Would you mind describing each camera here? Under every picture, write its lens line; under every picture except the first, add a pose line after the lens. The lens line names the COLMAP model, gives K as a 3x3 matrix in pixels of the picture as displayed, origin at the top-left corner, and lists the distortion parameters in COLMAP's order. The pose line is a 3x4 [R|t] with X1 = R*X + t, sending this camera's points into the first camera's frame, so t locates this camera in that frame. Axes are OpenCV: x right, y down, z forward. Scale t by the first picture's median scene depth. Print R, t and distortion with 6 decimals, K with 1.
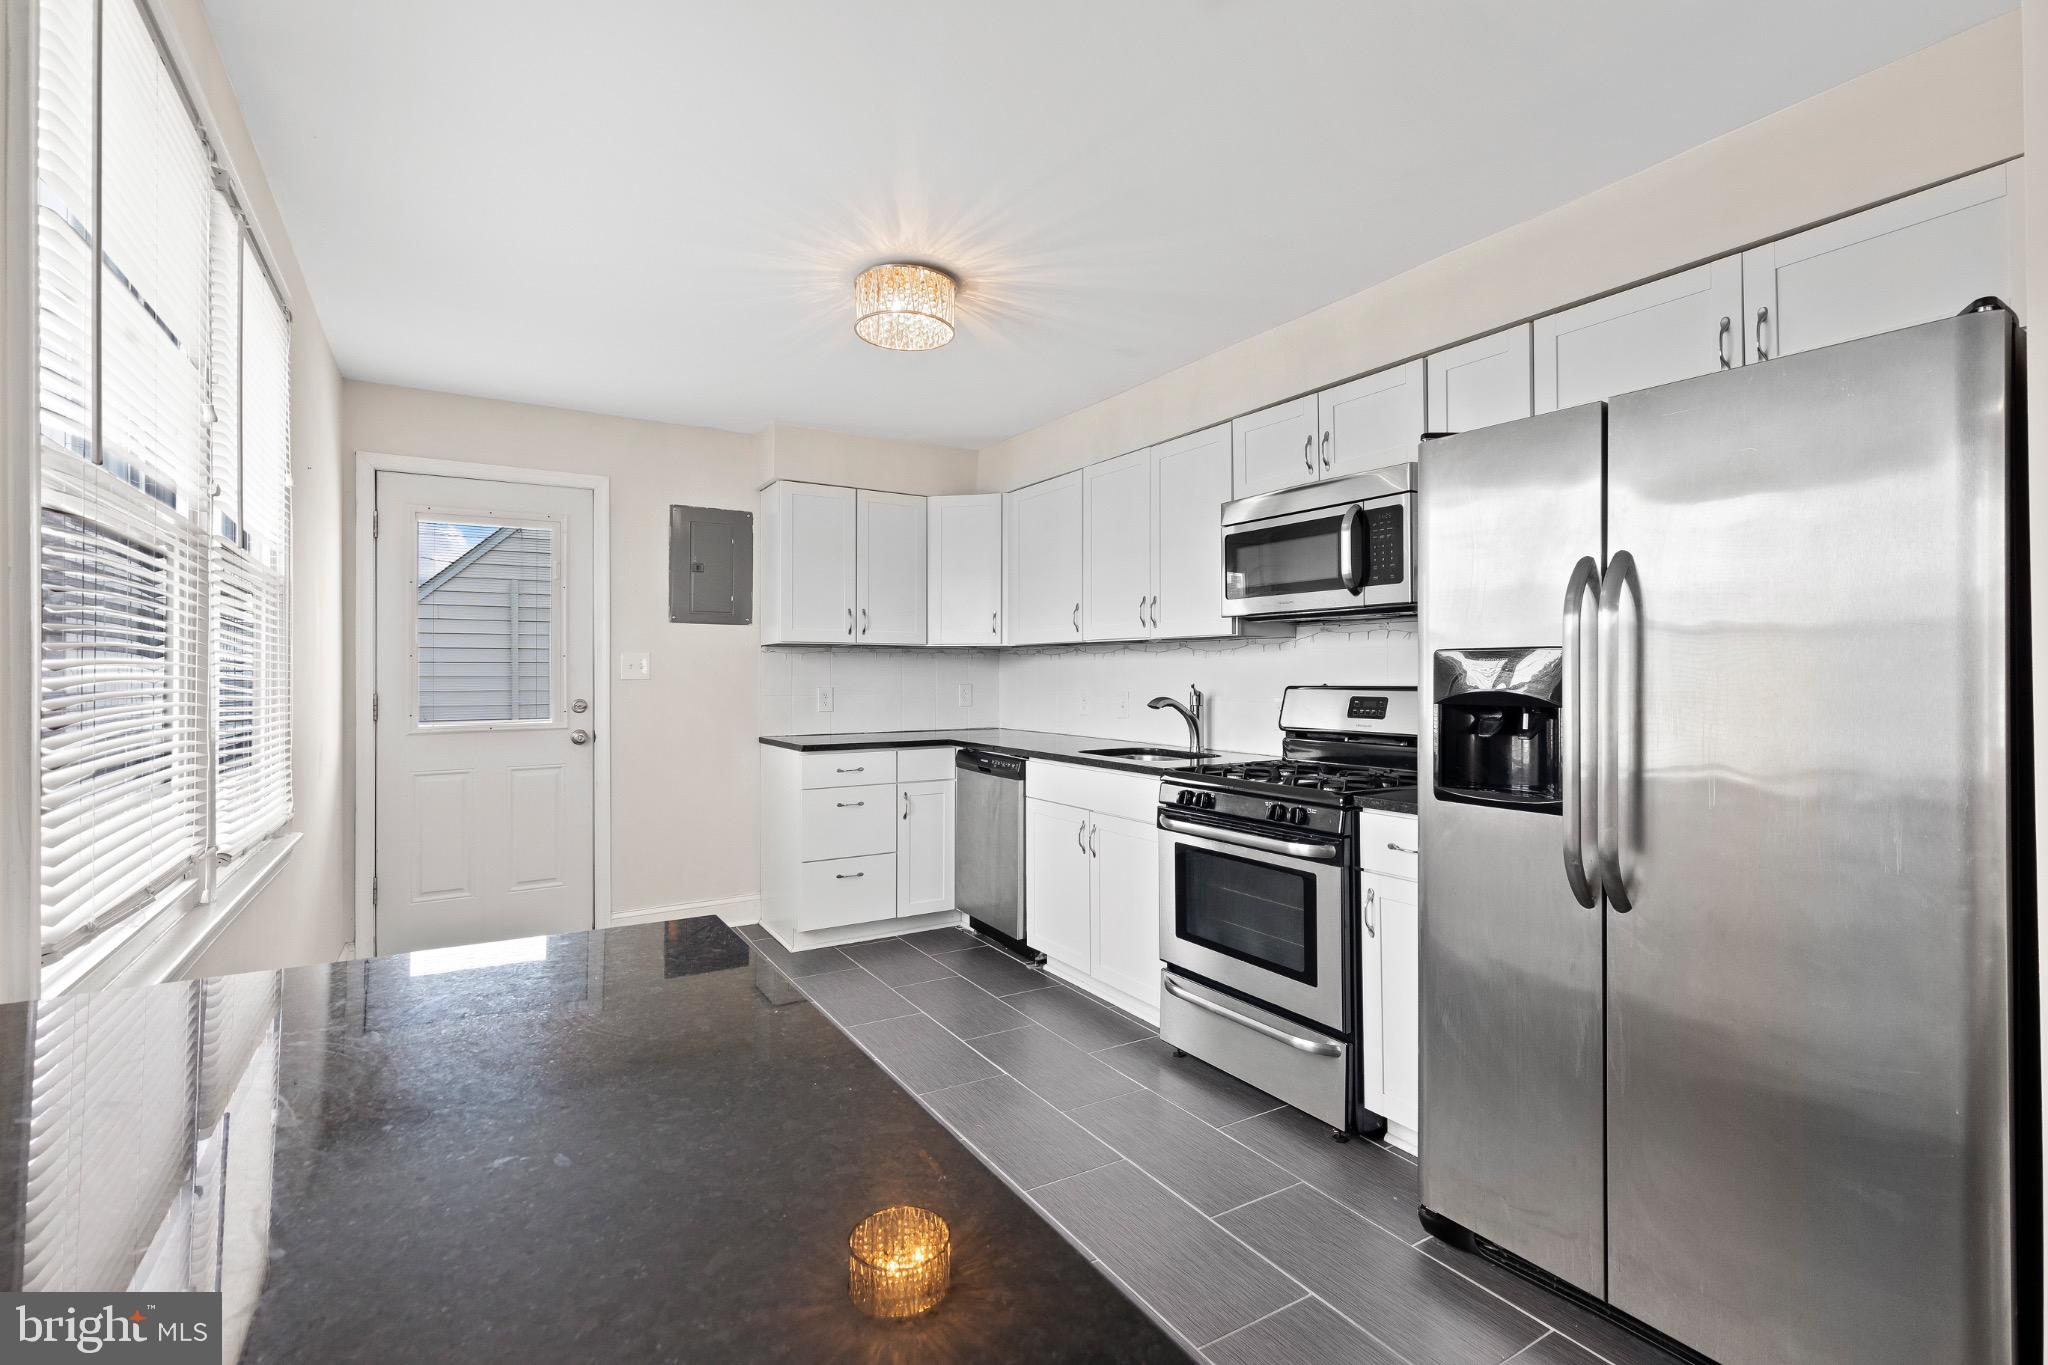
lens RADIAL K [[943.5, 0, 1011.2], [0, 943.5, 673.8], [0, 0, 1]] dist [-0.001810, 0.000046]
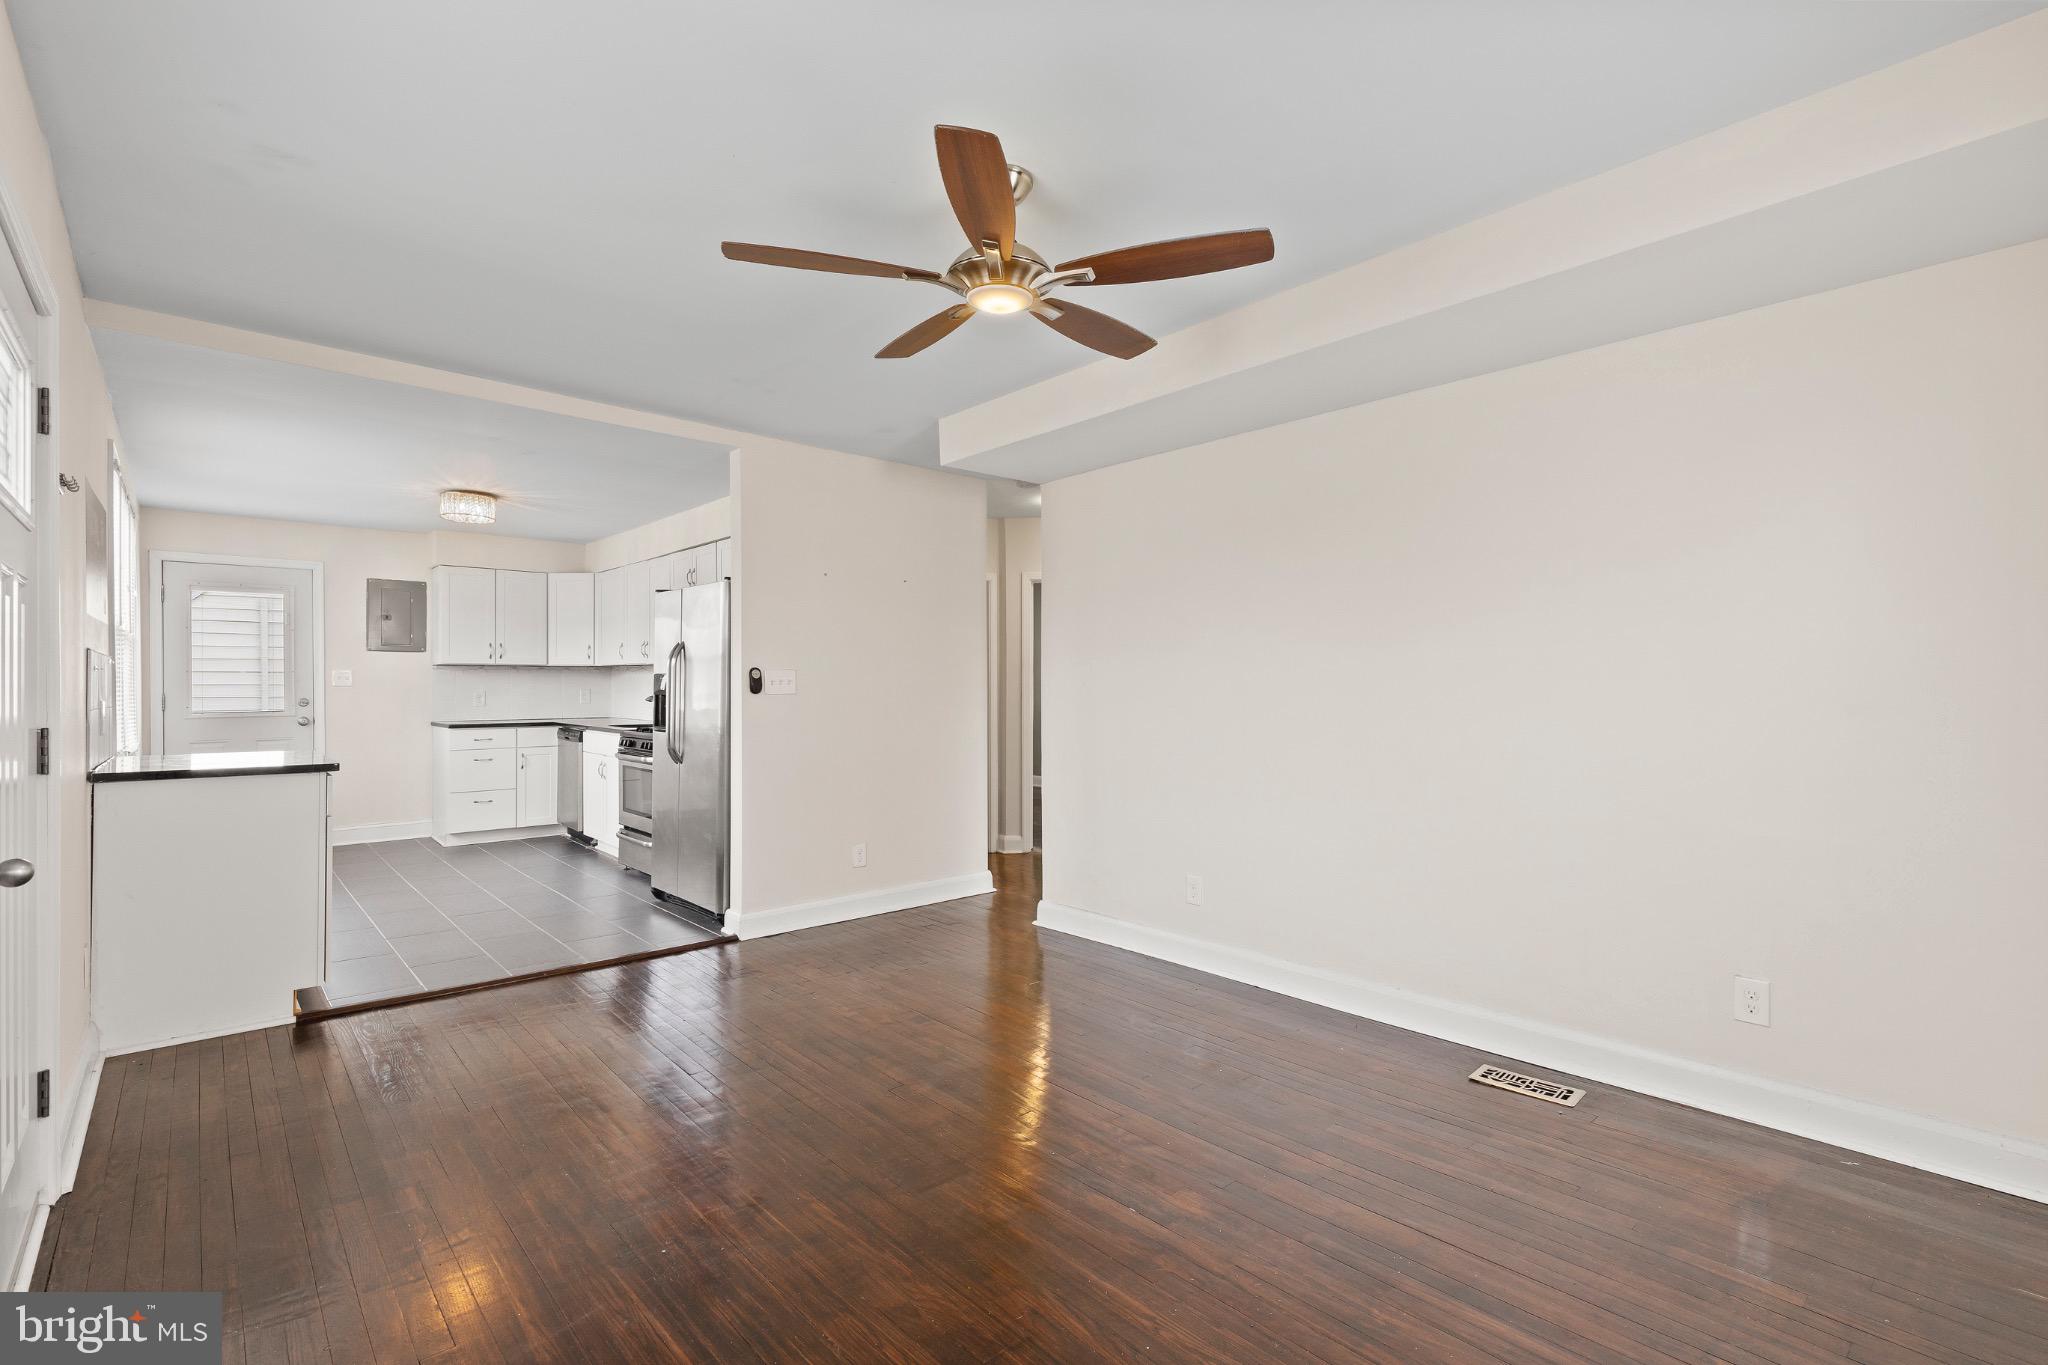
lens RADIAL K [[943.5, 0, 1030.7], [0, 943.5, 686.9], [0, 0, 1]] dist [-0.001810, 0.000046]
pose [[0.981168, -0.000081, 0.193156, 0.453476], [-0.001040, 0.999983, 0.005699, -0.003215], [-0.193153, -0.005792, 0.981152, -0.828055]]
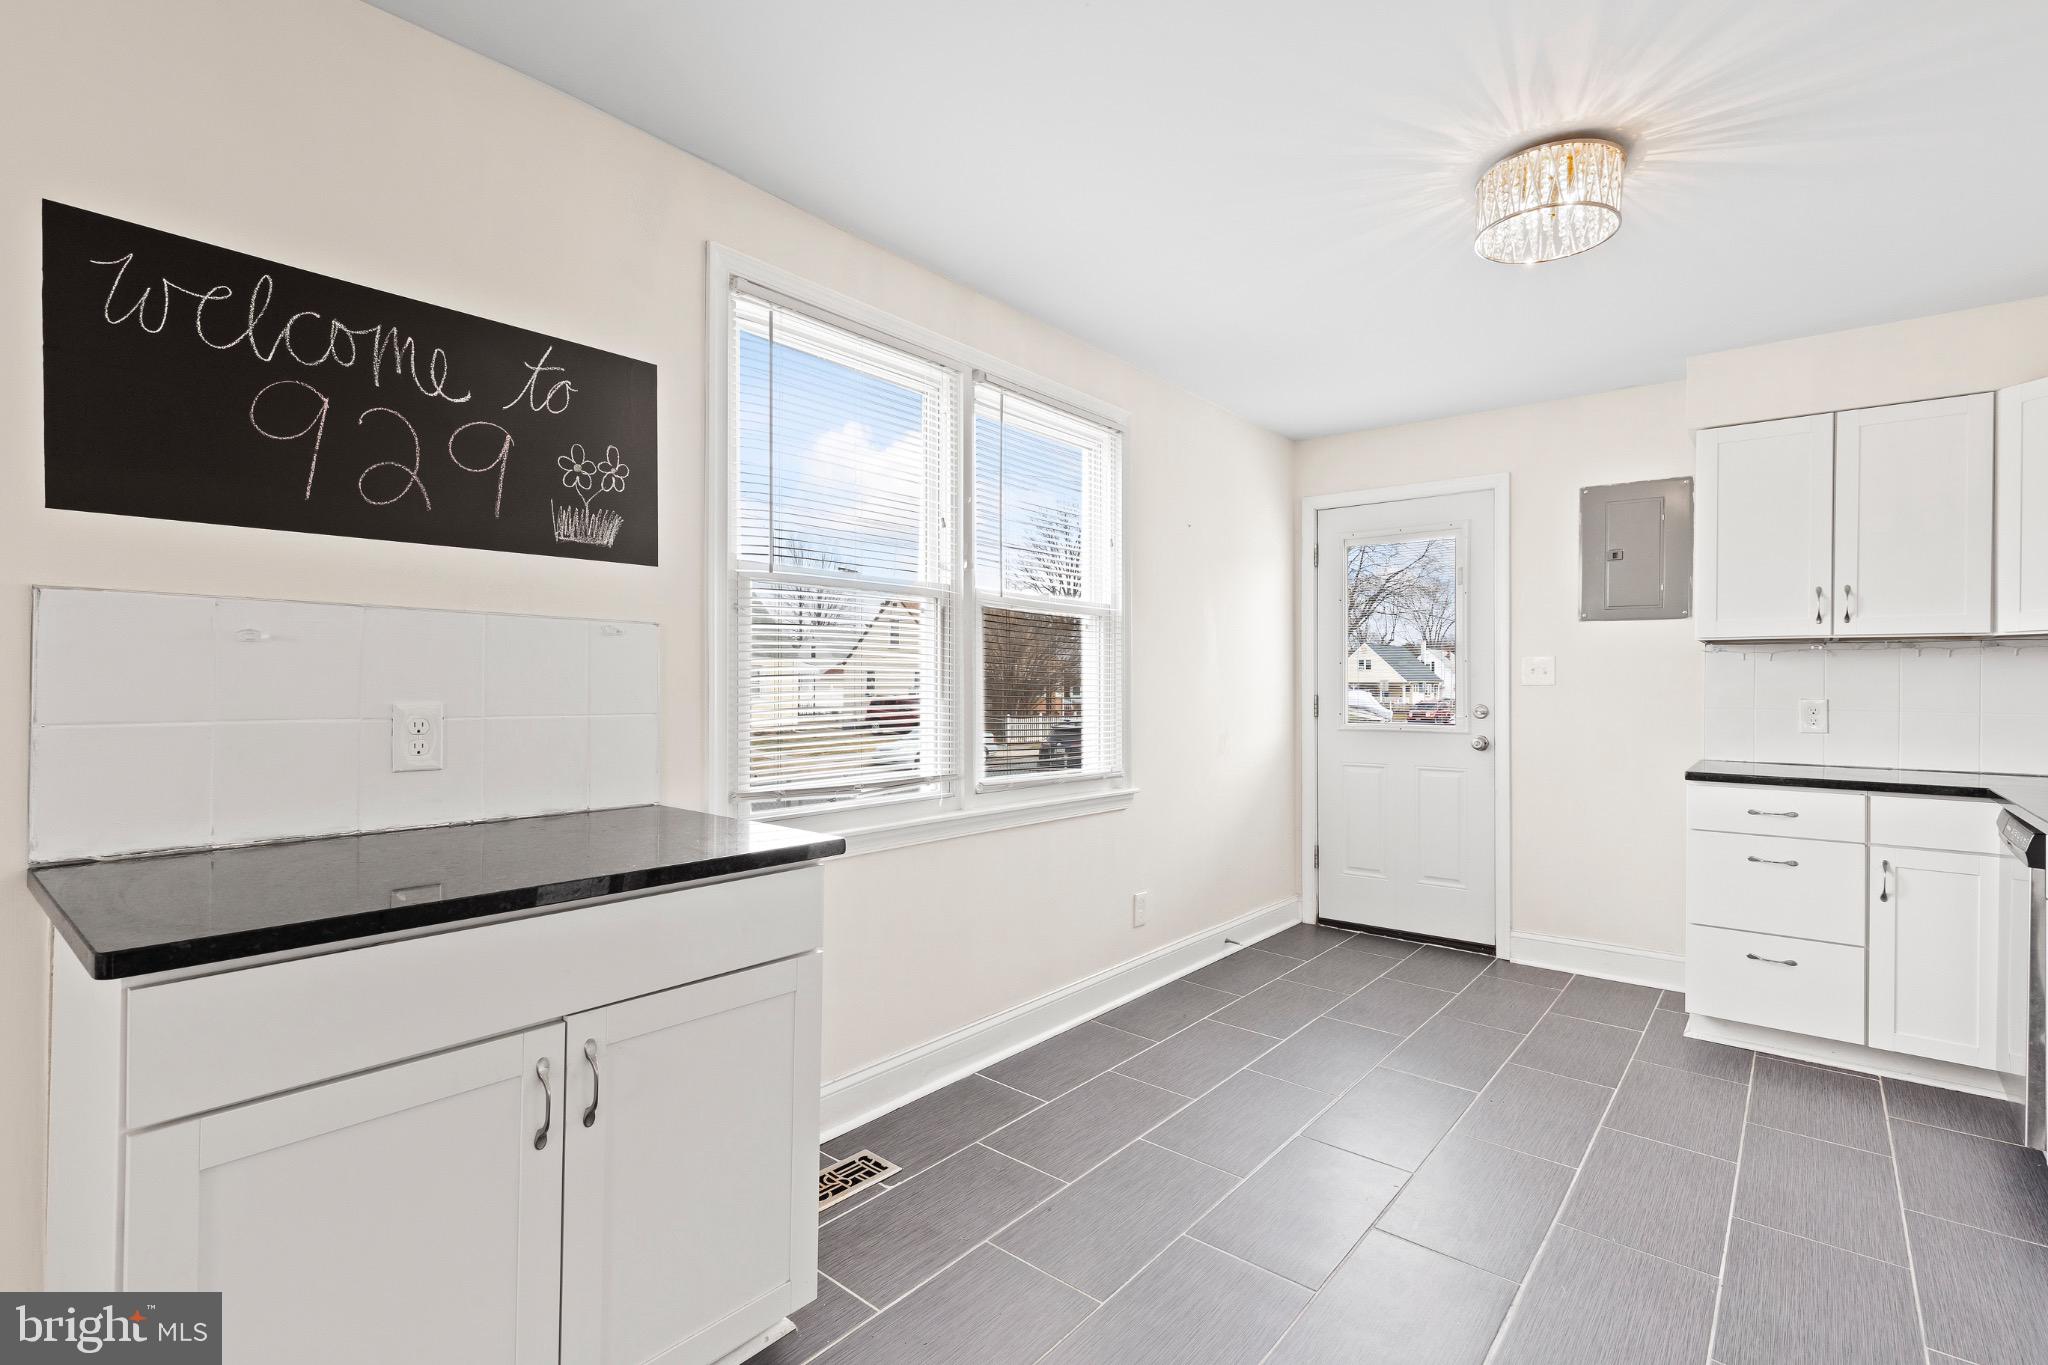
lens RADIAL K [[943.5, 0, 1031.4], [0, 943.5, 678.6], [0, 0, 1]] dist [-0.001810, 0.000046]
pose [[0.331234, 0.001103, -0.943548, 0.309994], [-0.002600, 0.999997, 0.000256, 0.000773], [0.943545, 0.002369, 0.331236, 0.223058]]
